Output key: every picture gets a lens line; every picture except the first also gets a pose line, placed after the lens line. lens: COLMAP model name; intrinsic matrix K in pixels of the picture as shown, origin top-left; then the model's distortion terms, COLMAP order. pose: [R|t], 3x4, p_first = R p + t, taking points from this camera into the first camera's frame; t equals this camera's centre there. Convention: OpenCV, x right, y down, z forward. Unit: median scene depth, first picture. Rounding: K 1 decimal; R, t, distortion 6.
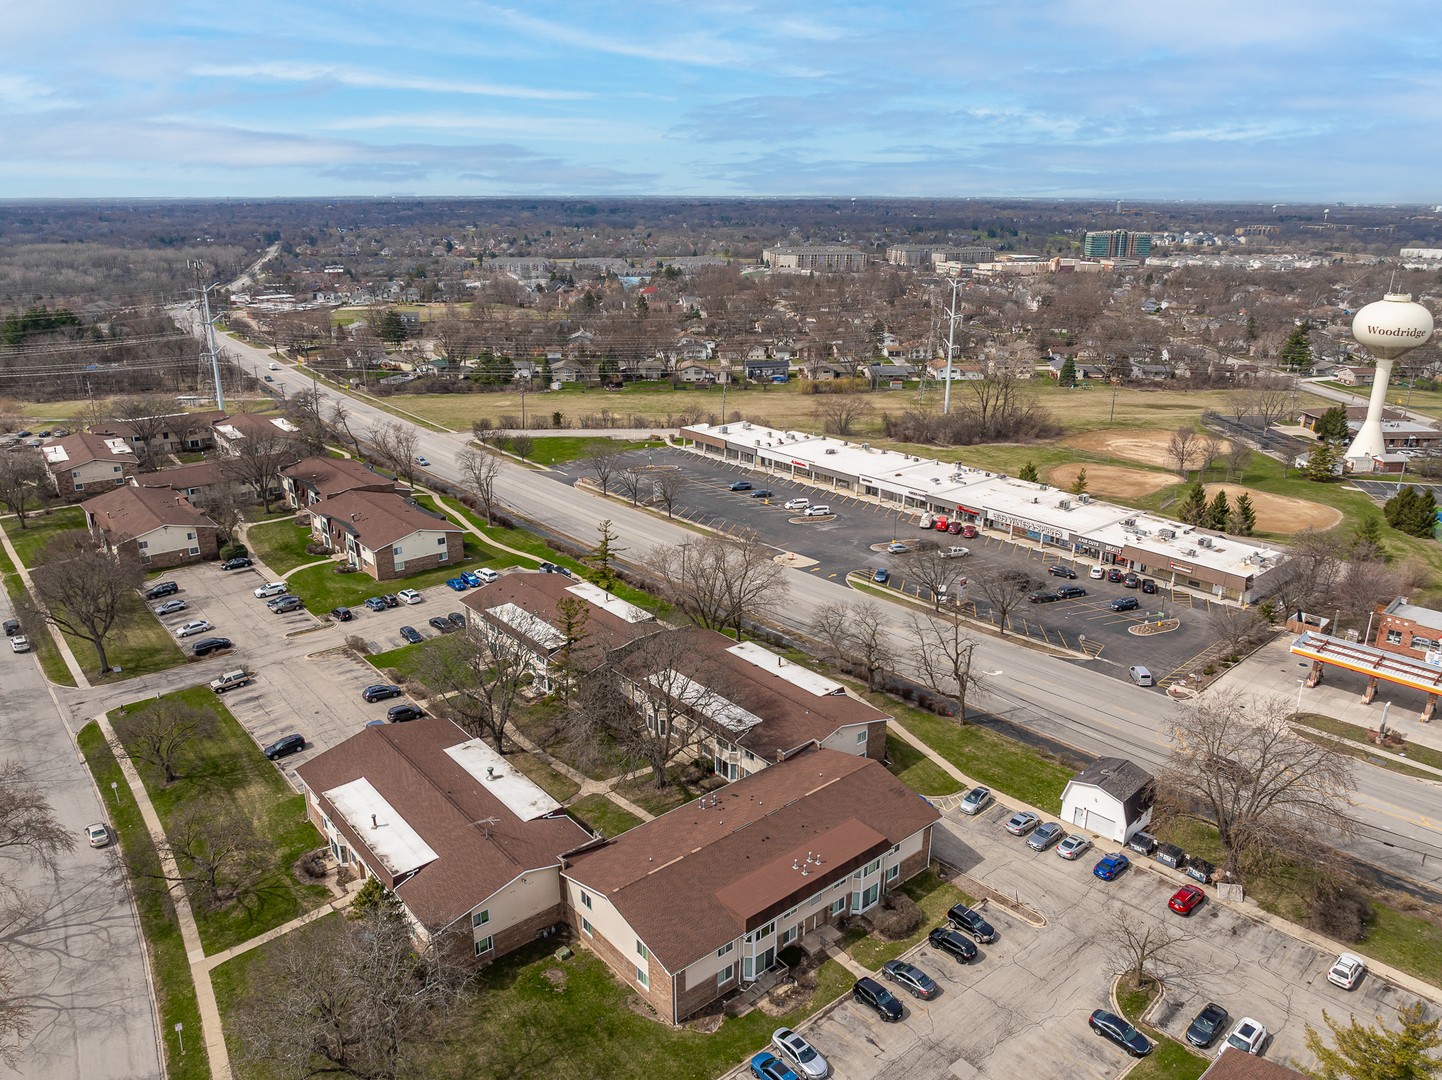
lens RADIAL K [[1021.3, 0, 725.5], [0, 1021.3, 542.2], [0, 0, 1]] dist [-0.043211, 0.003897]
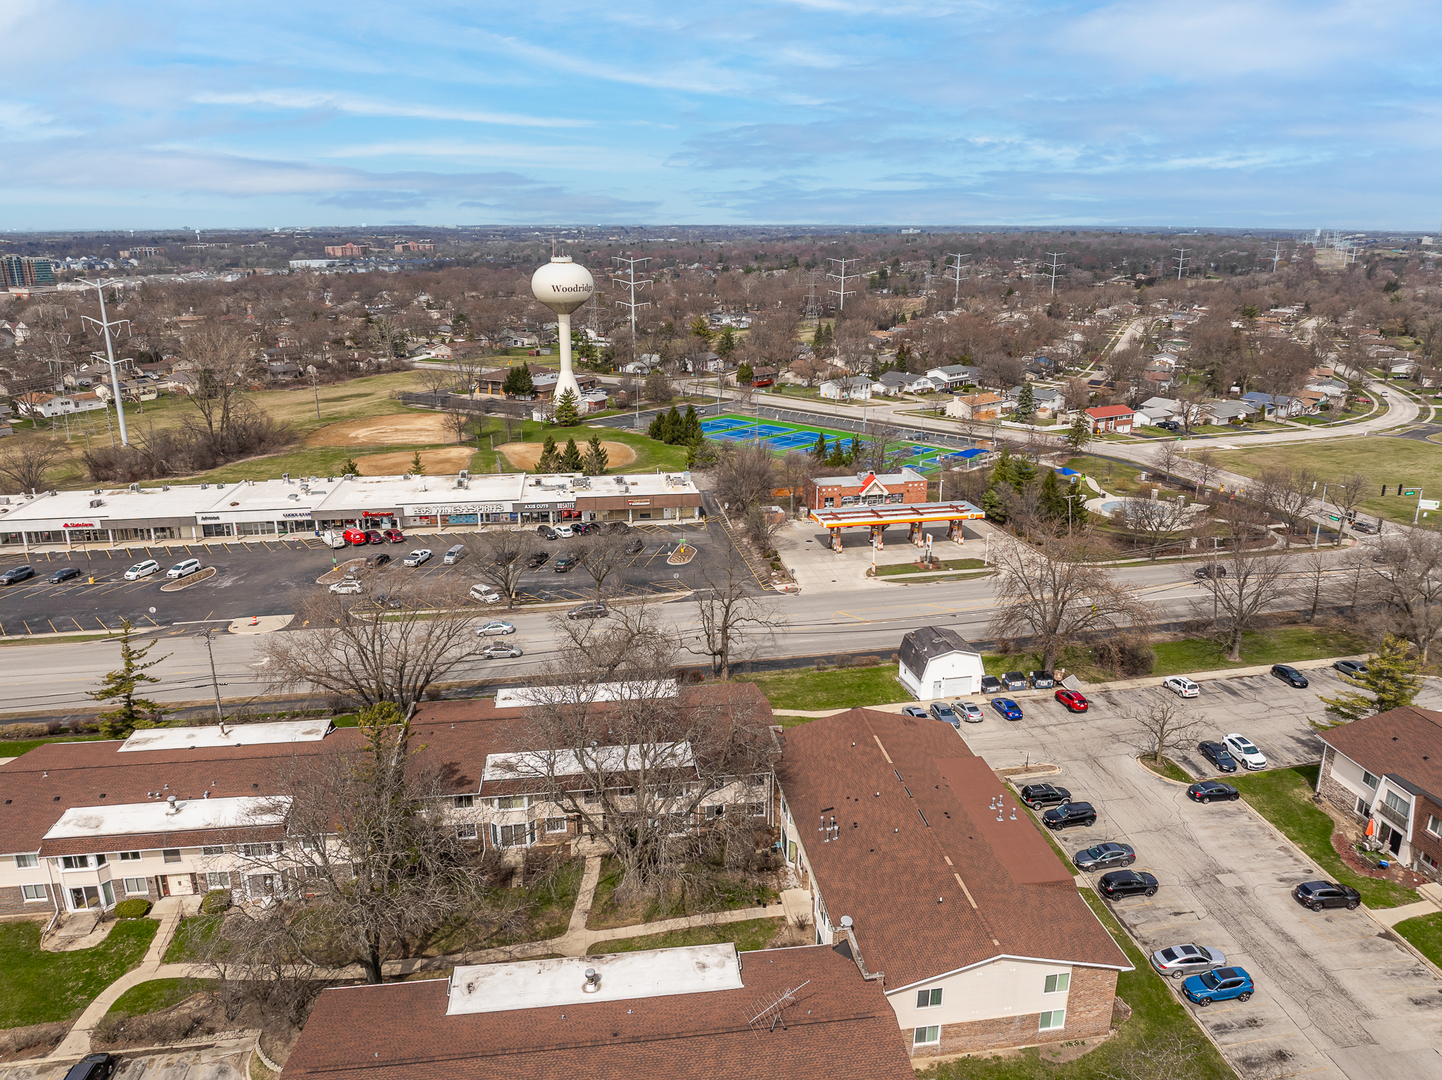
lens RADIAL K [[1021.3, 0, 725.5], [0, 1021.3, 542.2], [0, 0, 1]] dist [-0.043211, 0.003897]
pose [[0.534418, -0.254799, 0.805900, -0.349893], [0.273917, 0.954231, 0.120054, -0.036523], [-0.799605, 0.156591, 0.579751, 0.329180]]
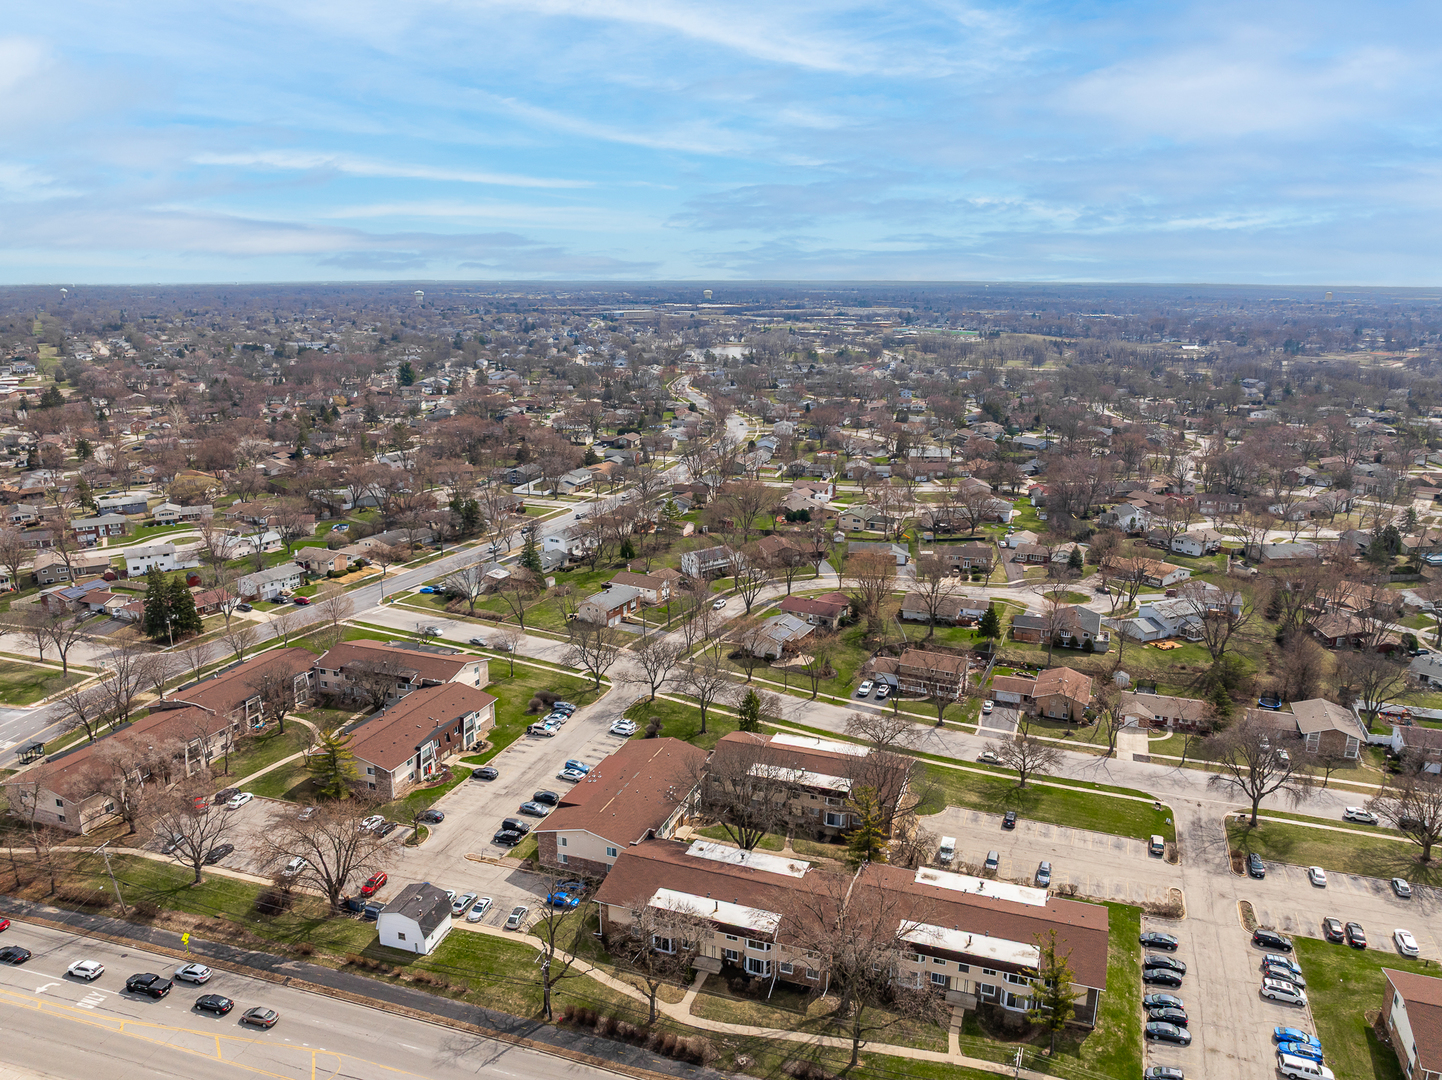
lens RADIAL K [[1021.3, 0, 725.5], [0, 1021.3, 542.2], [0, 0, 1]] dist [-0.043211, 0.003897]
pose [[-0.879577, 0.106087, -0.463778, 0.349288], [-0.155046, 0.857684, 0.490243, -0.510669], [0.449783, 0.503113, -0.737951, 1.149846]]
